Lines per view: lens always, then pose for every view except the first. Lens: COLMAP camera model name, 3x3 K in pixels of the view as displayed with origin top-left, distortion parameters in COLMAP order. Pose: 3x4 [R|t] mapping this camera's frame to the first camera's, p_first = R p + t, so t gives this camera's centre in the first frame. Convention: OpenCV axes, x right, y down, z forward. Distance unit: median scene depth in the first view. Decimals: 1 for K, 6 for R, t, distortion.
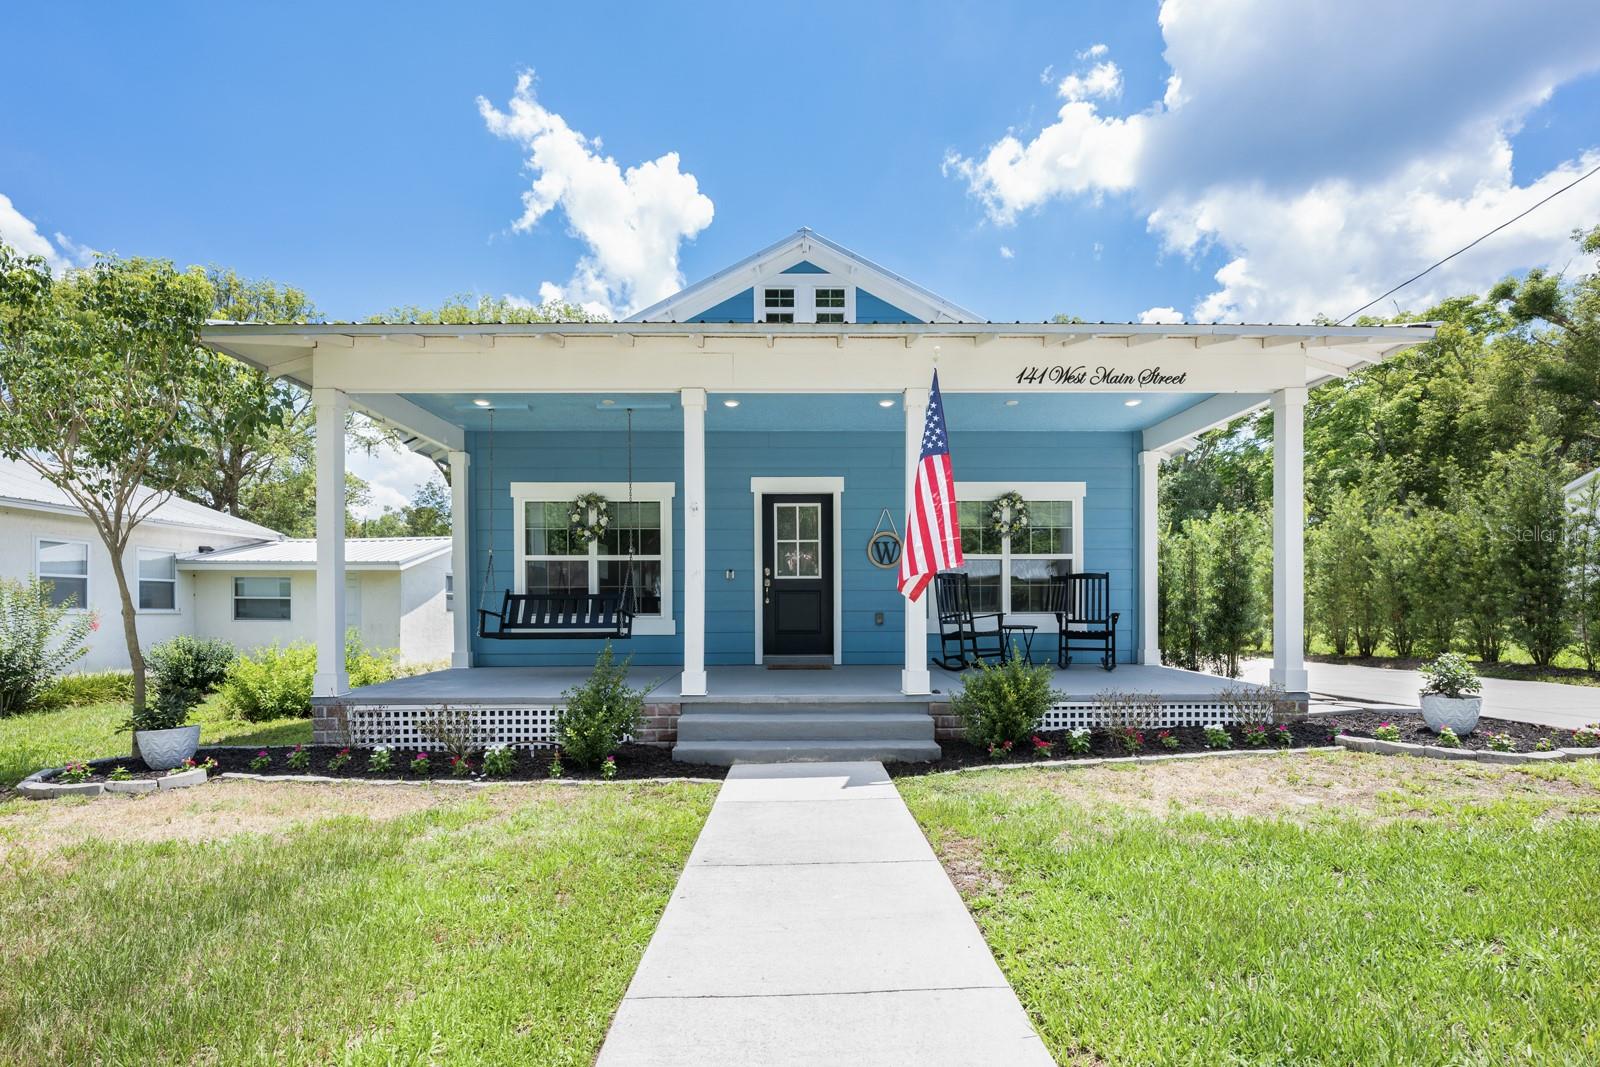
lens RADIAL K [[736.9, 0, 821.8], [0, 736.9, 514.0], [0, 0, 1]] dist [0.001595, -0.000115]
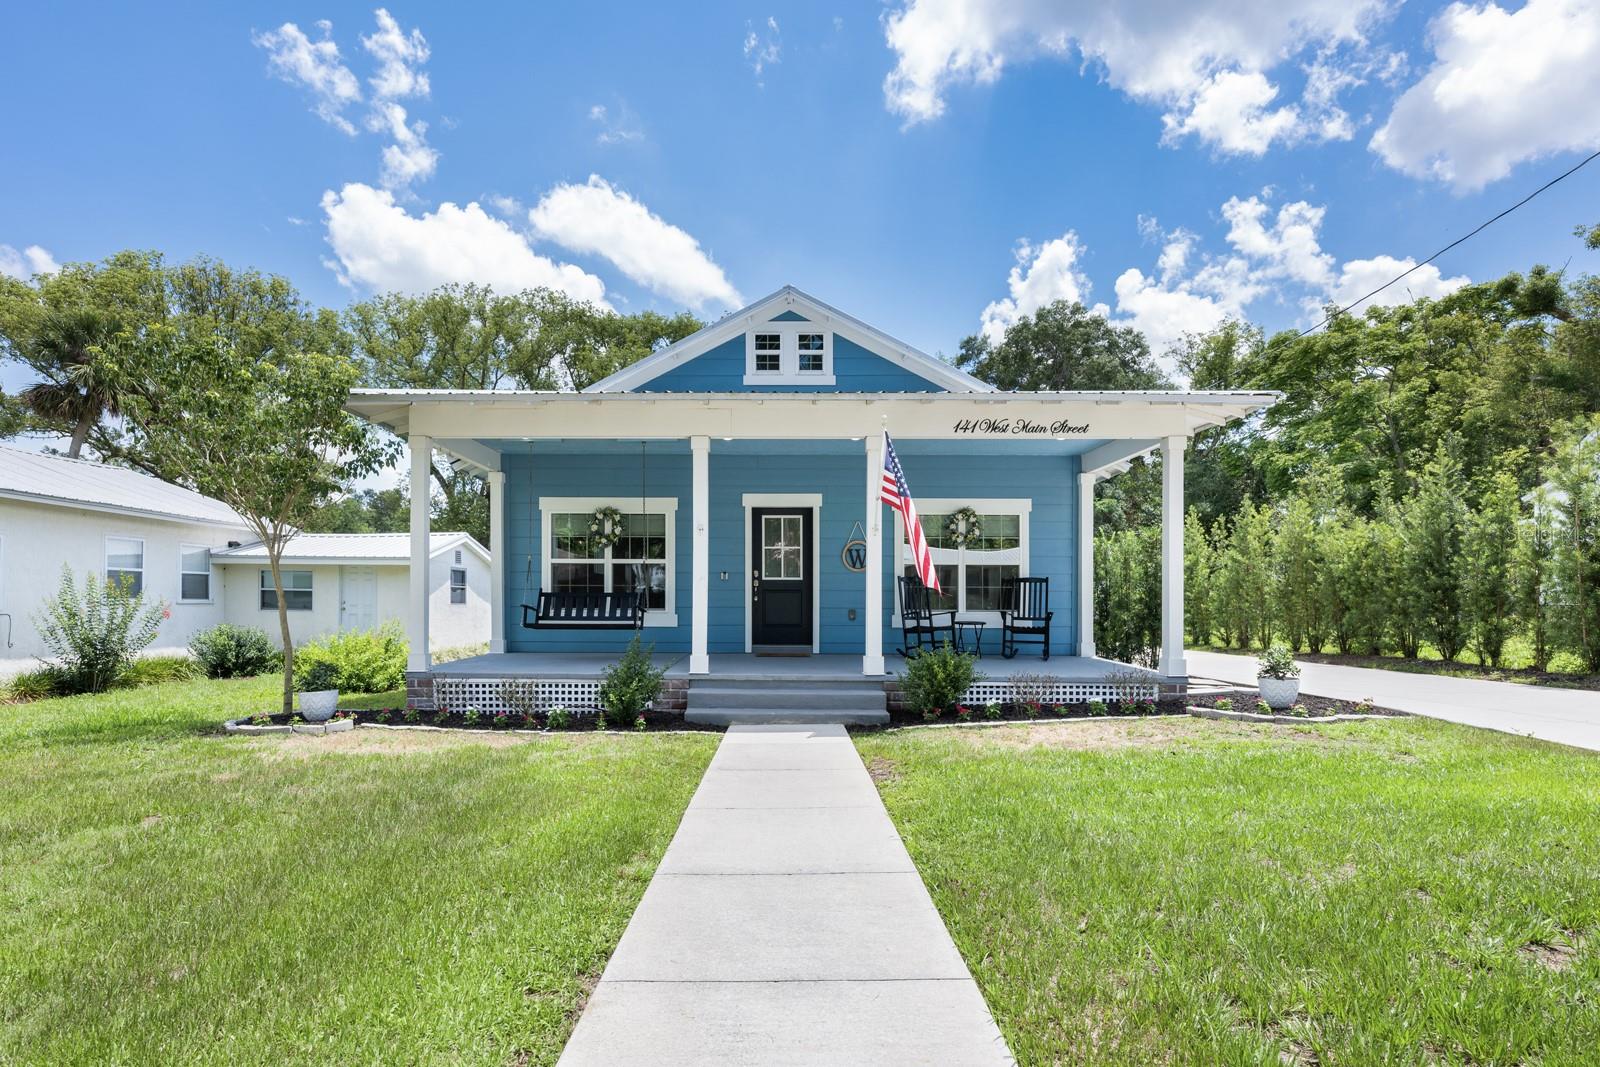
lens RADIAL K [[782.6, 0, 800.0], [0, 782.6, 533.5], [0, 0, 1]] dist [0.000361, 0.000585]
pose [[0.999867, 0.007439, -0.014487, 0.013702], [-0.006839, 0.999134, 0.041033, -0.038739], [0.014780, -0.040928, 0.999053, -0.246450]]
